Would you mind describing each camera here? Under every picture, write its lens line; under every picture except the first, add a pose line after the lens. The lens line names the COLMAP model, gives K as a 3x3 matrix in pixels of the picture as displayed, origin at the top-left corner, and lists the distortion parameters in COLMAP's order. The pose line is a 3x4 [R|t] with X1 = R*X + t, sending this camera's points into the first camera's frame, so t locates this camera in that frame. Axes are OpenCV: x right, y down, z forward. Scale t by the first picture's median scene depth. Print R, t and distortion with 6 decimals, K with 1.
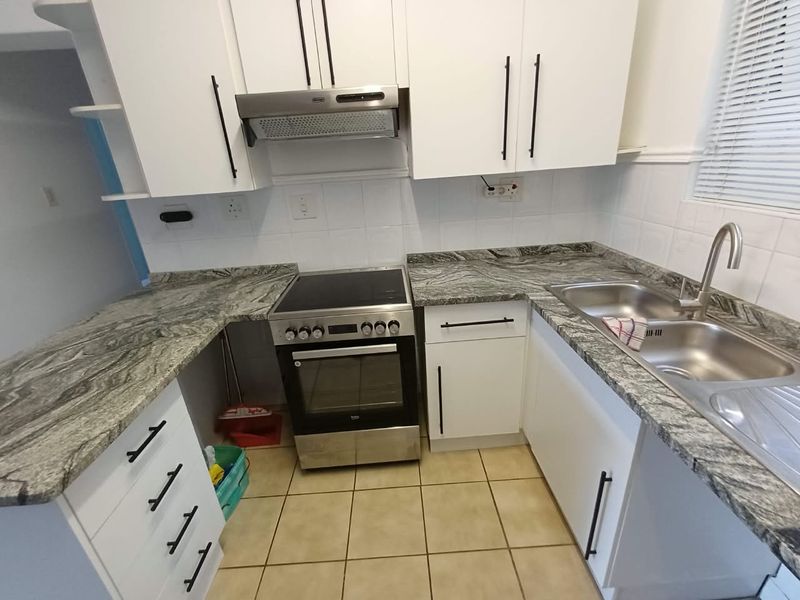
lens RADIAL K [[363.7, 0, 398.6], [0, 363.7, 302.0], [0, 0, 1]] dist [0.003214, 0.001281]
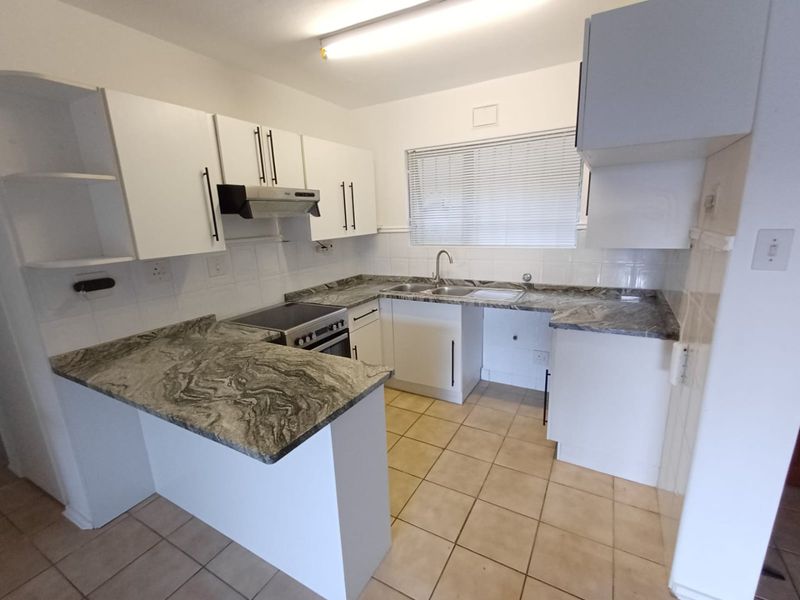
lens RADIAL K [[363.7, 0, 398.6], [0, 363.7, 302.0], [0, 0, 1]] dist [0.003214, 0.001281]
pose [[0.519330, -0.152939, 0.840777, -1.180805], [0.320888, 0.946761, -0.025989, 0.094885], [-0.792040, 0.283292, 0.540758, -0.124922]]
